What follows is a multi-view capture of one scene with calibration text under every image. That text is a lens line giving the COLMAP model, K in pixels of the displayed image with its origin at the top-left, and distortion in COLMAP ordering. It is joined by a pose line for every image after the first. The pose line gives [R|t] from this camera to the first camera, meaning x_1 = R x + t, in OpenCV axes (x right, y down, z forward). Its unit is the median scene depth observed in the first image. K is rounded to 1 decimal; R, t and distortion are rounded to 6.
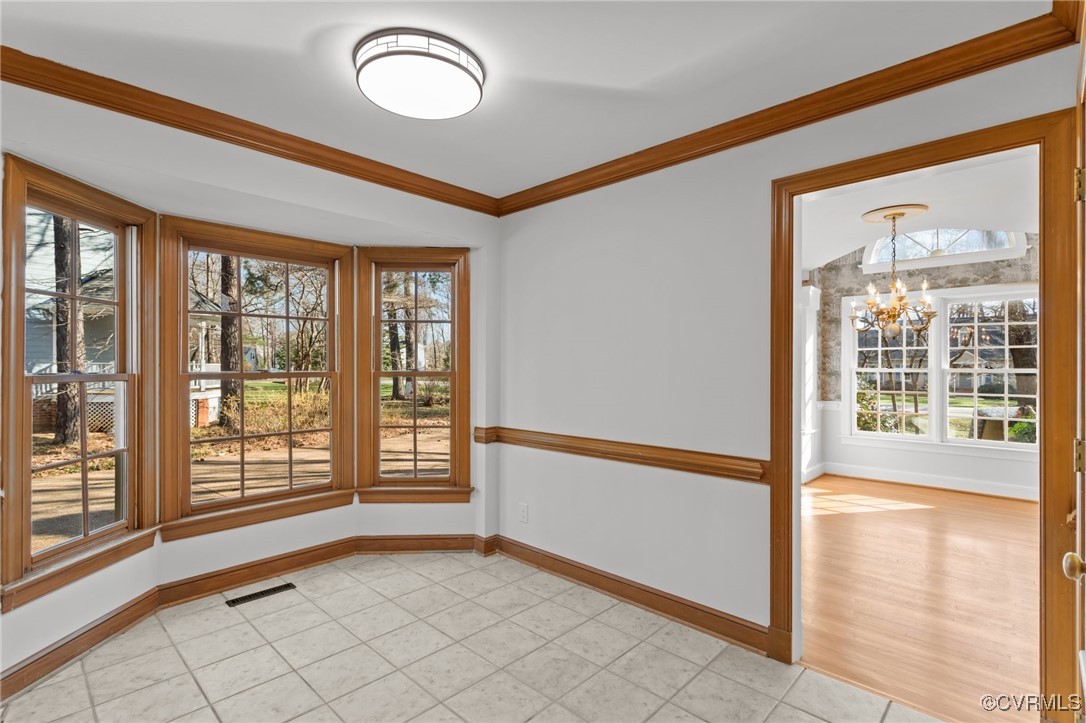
lens RADIAL K [[515.5, 0, 545.8], [0, 515.5, 363.8], [0, 0, 1]] dist [0.000249, -0.000330]
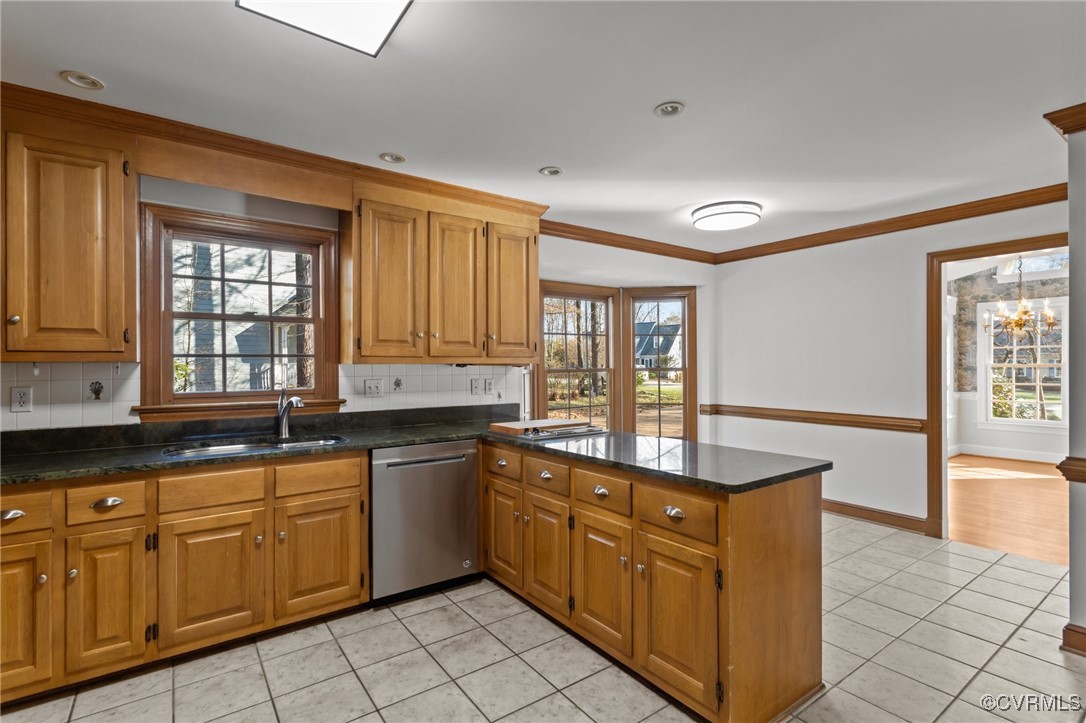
lens RADIAL K [[515.5, 0, 541.5], [0, 515.5, 362.2], [0, 0, 1]] dist [0.000249, -0.000330]
pose [[0.983134, -0.006773, -0.182759, -0.210449], [0.006860, 0.999976, -0.000155, -0.002389], [0.182756, -0.001101, 0.983158, -0.377404]]
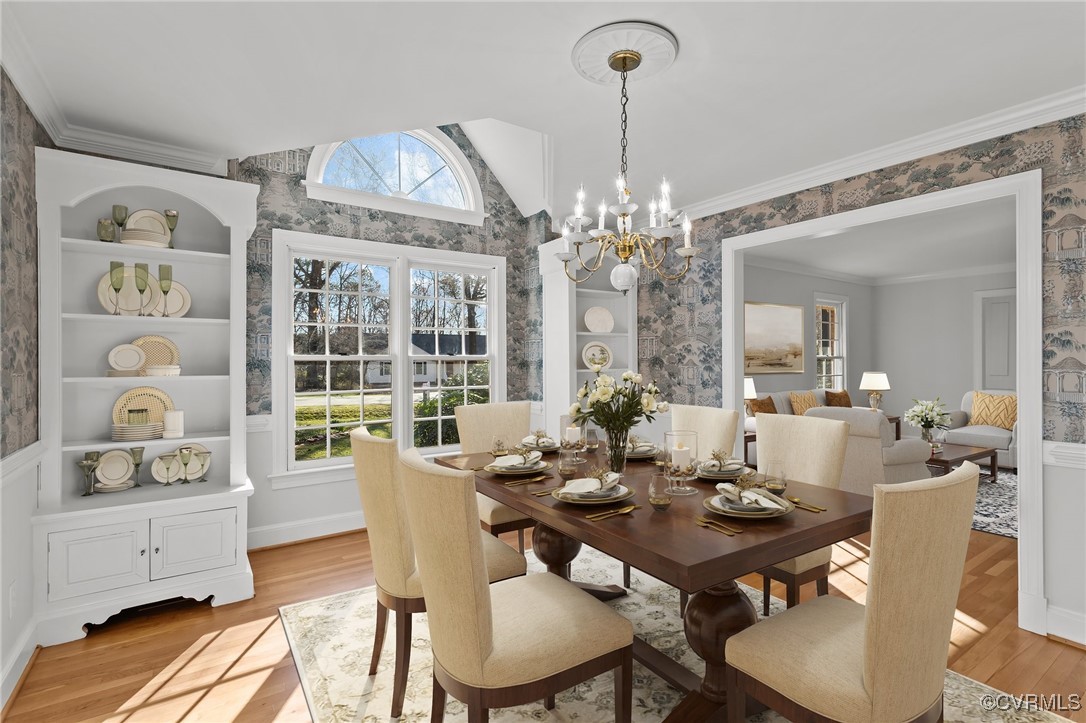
lens RADIAL K [[515.5, 0, 546.8], [0, 515.5, 360.7], [0, 0, 1]] dist [0.000249, -0.000330]
pose [[0.209136, -0.002561, 0.977883, 0.099349], [0.003472, 0.999992, 0.001877, 0.016877], [-0.977880, 0.003003, 0.209143, 0.673239]]
